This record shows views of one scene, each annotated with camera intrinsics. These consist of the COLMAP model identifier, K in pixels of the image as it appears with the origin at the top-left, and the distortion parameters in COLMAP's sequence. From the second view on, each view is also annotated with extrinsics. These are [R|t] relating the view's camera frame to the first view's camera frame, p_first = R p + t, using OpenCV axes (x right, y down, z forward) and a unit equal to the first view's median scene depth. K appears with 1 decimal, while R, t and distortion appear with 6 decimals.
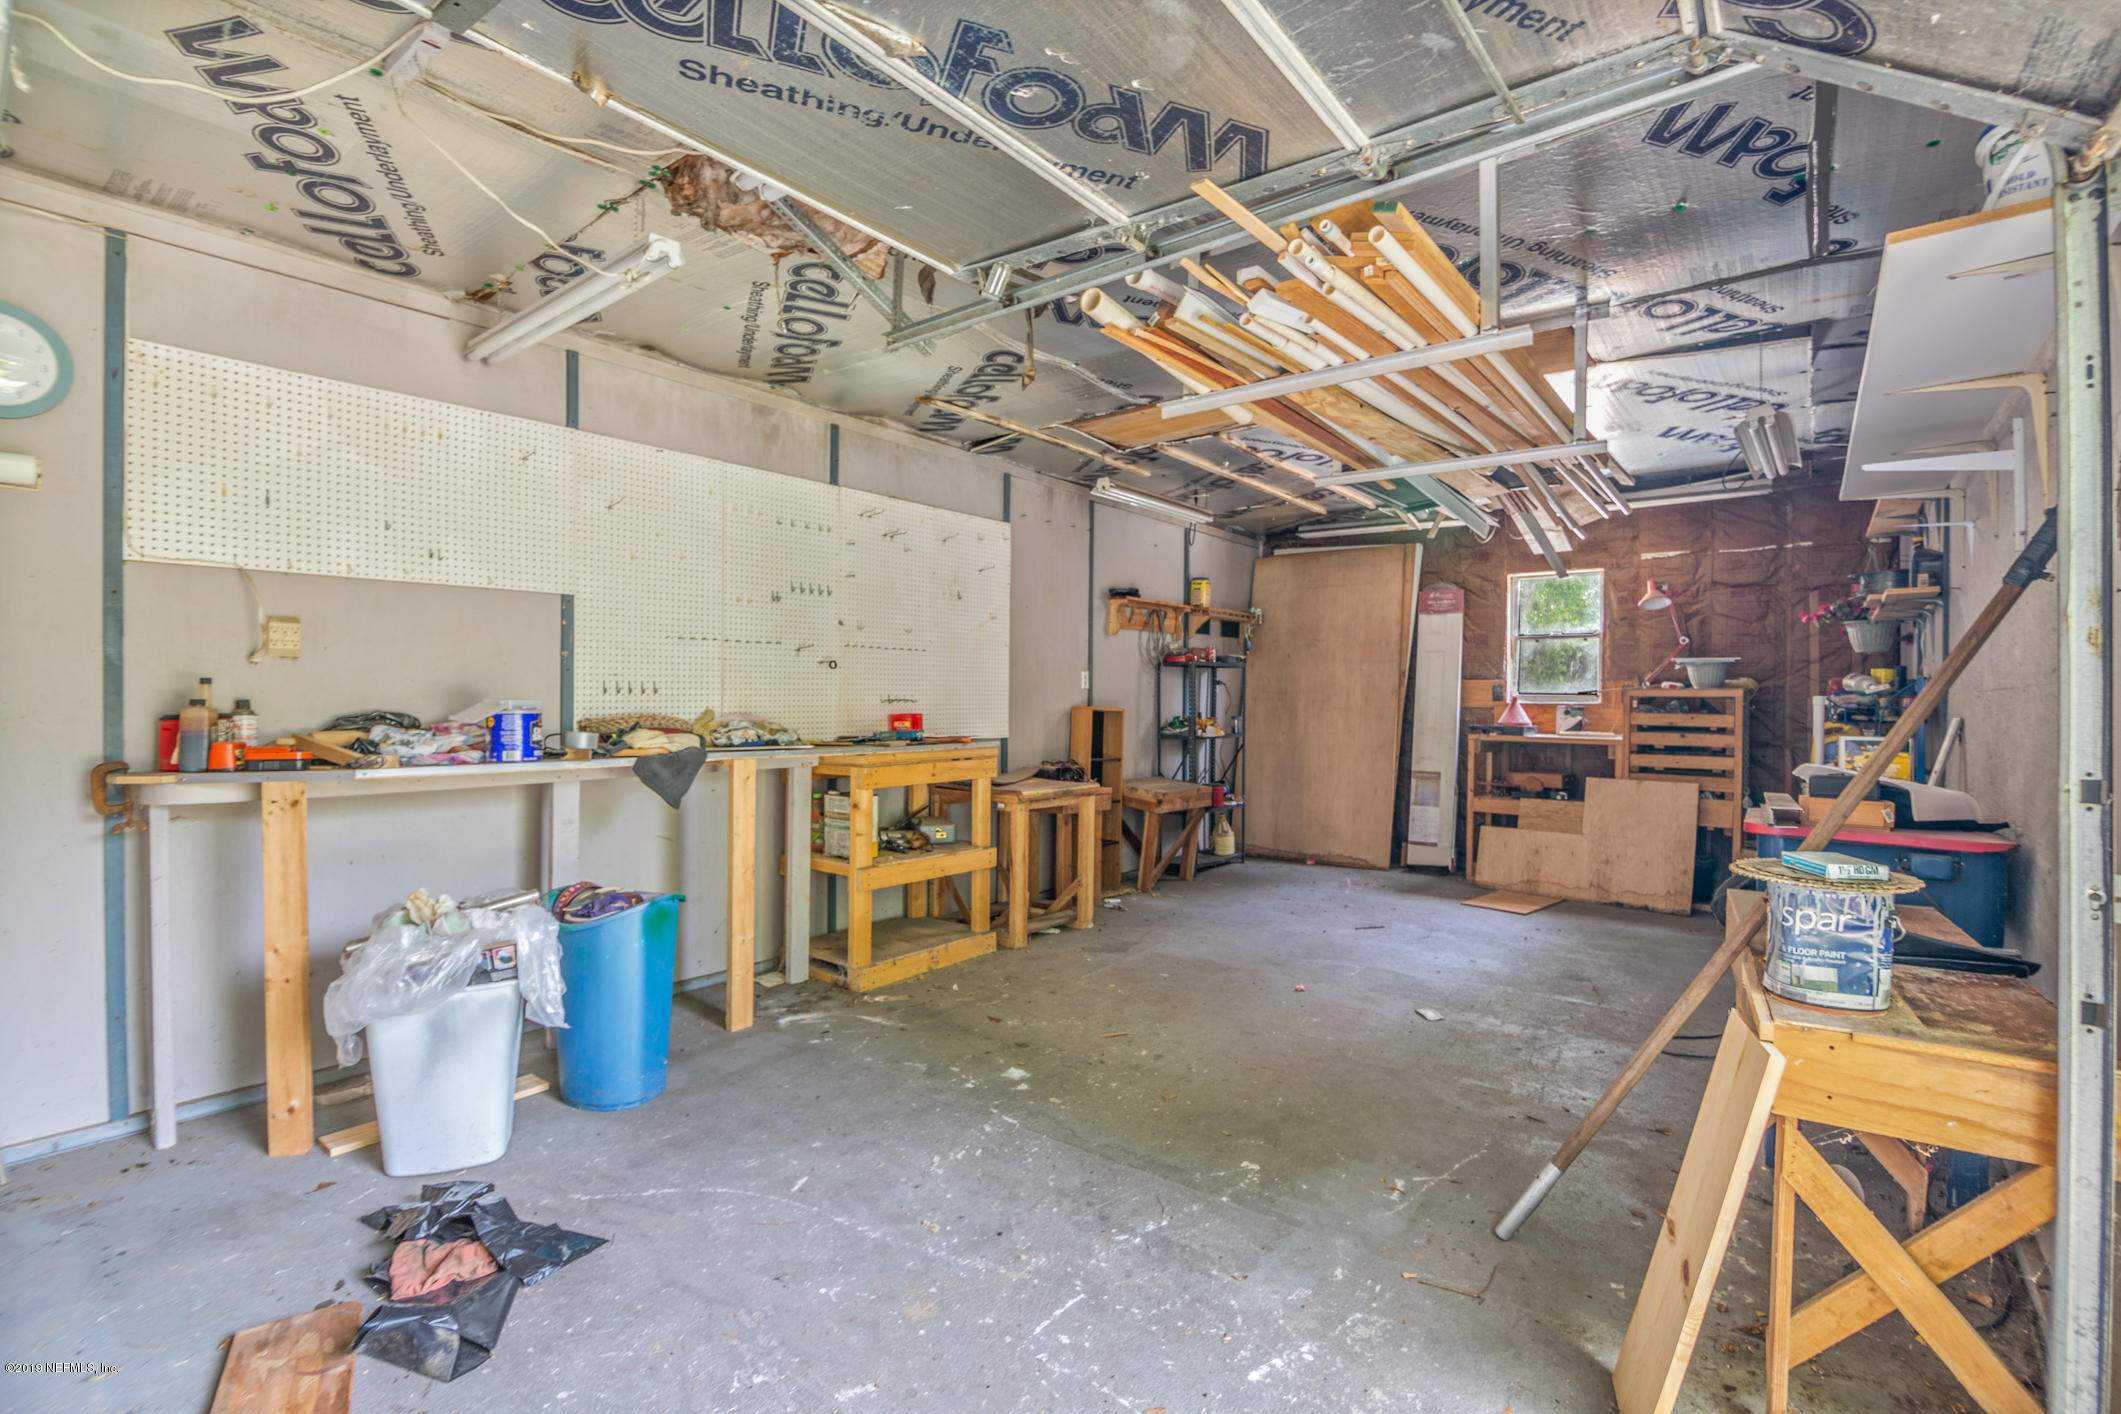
lens RADIAL K [[958.3, 0, 1061.8], [0, 958.3, 698.3], [0, 0, 1]] dist [-0.004872, -0.005136]
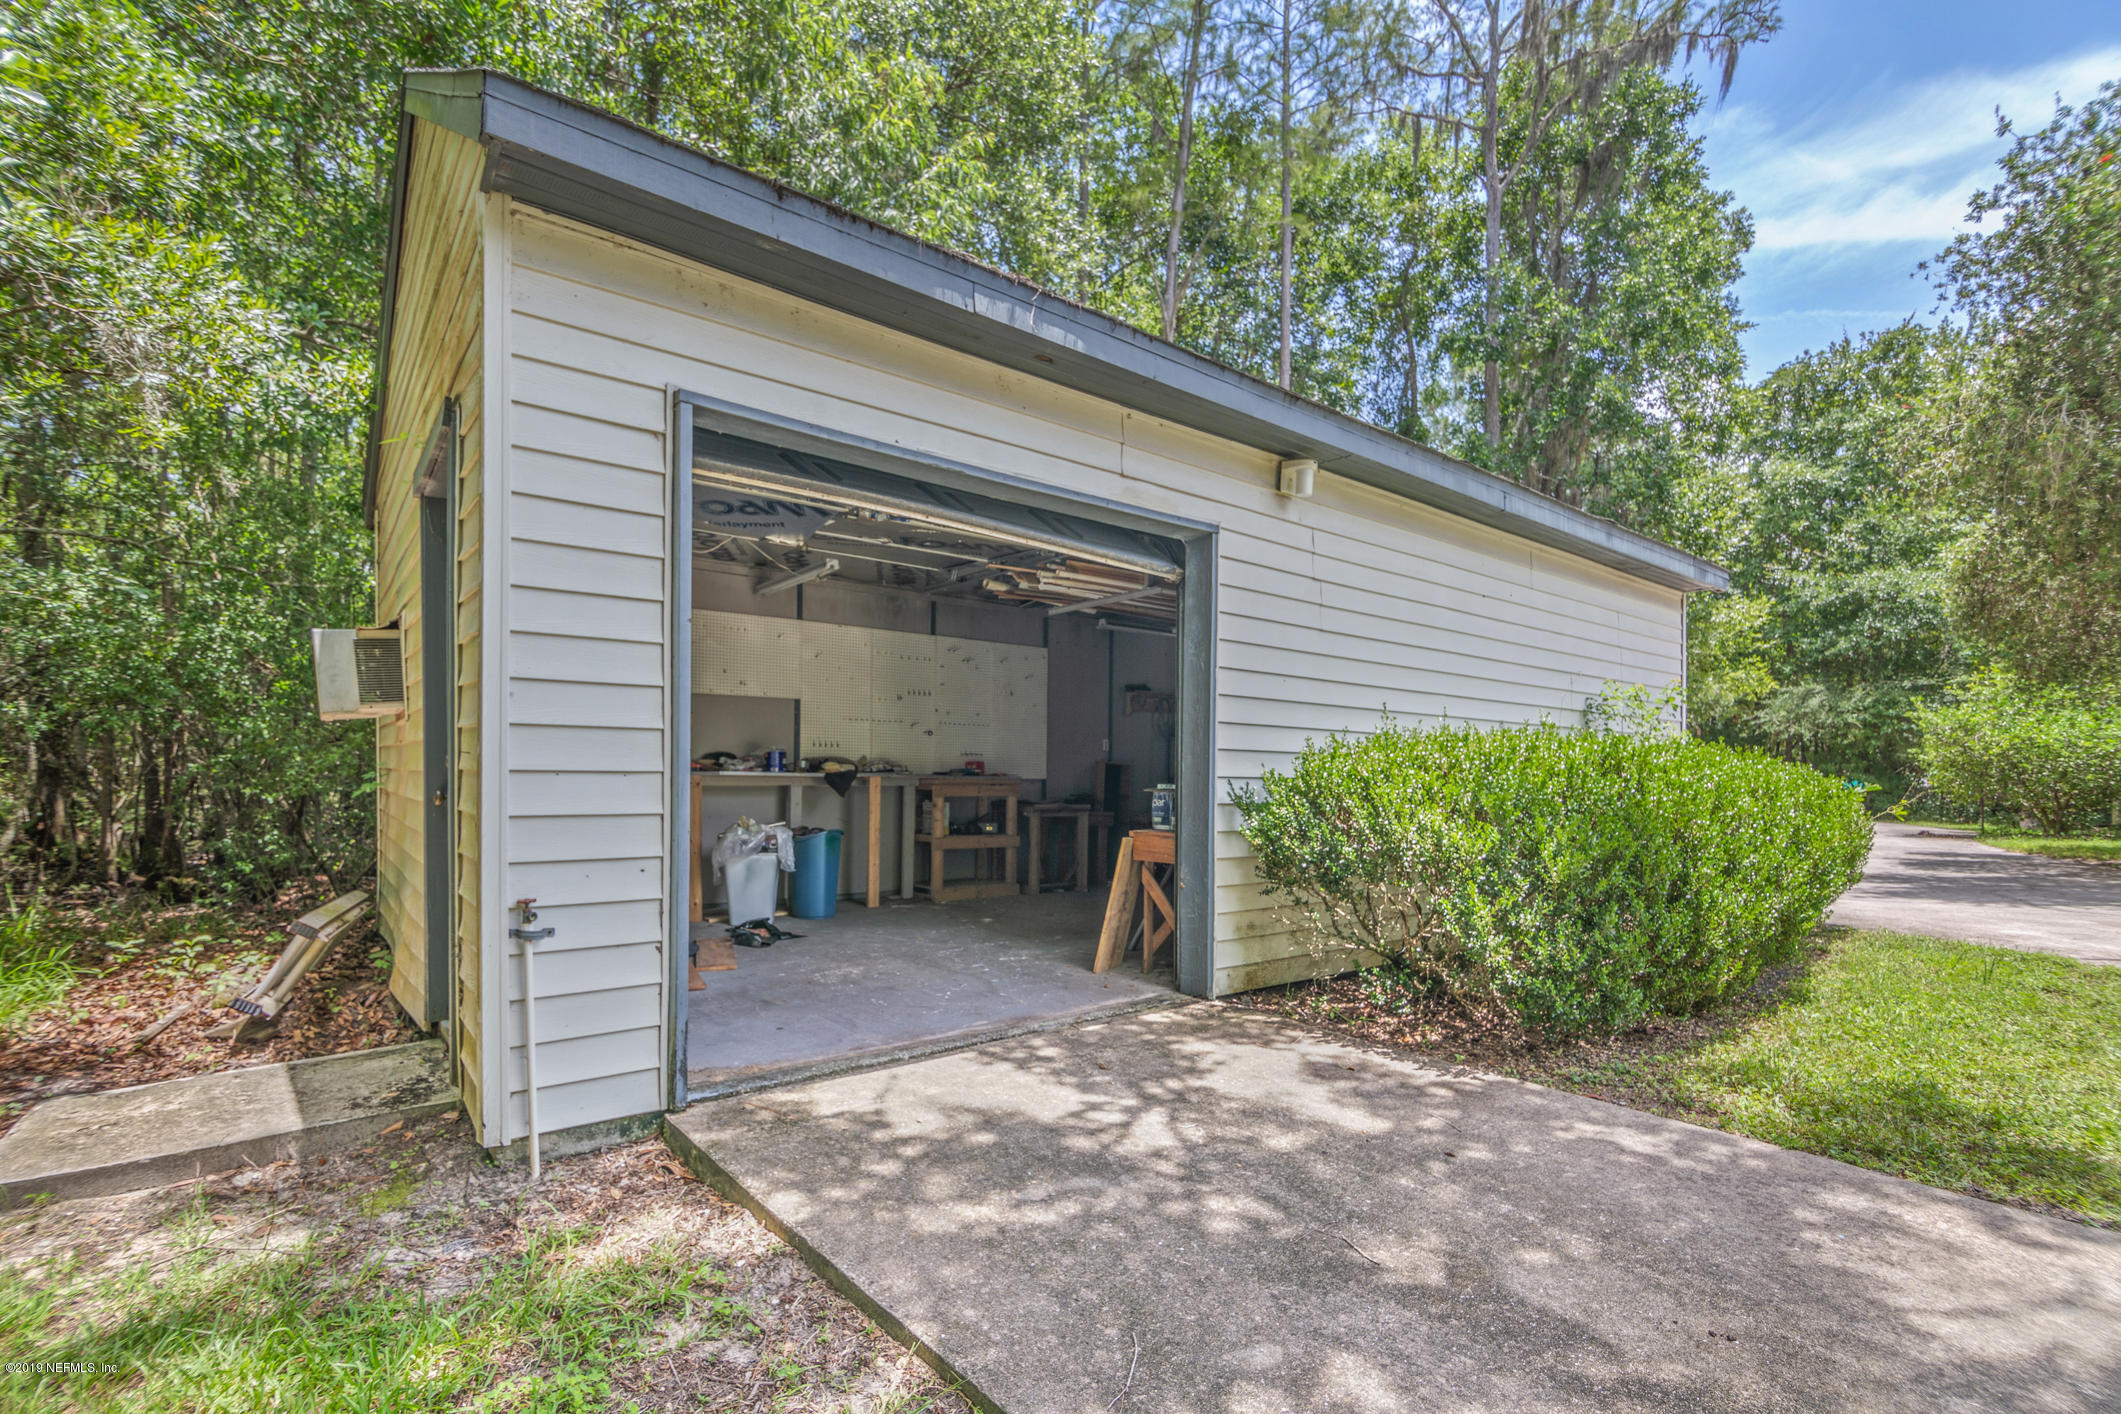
lens RADIAL K [[985.1, 0, 1058.9], [0, 985.1, 759.9], [0, 0, 1]] dist [-0.004128, -0.000843]
pose [[0.976333, -0.001573, -0.216269, 0.534151], [-0.003839, 0.999690, -0.024598, 0.080400], [0.216240, 0.024846, 0.976024, -1.027149]]
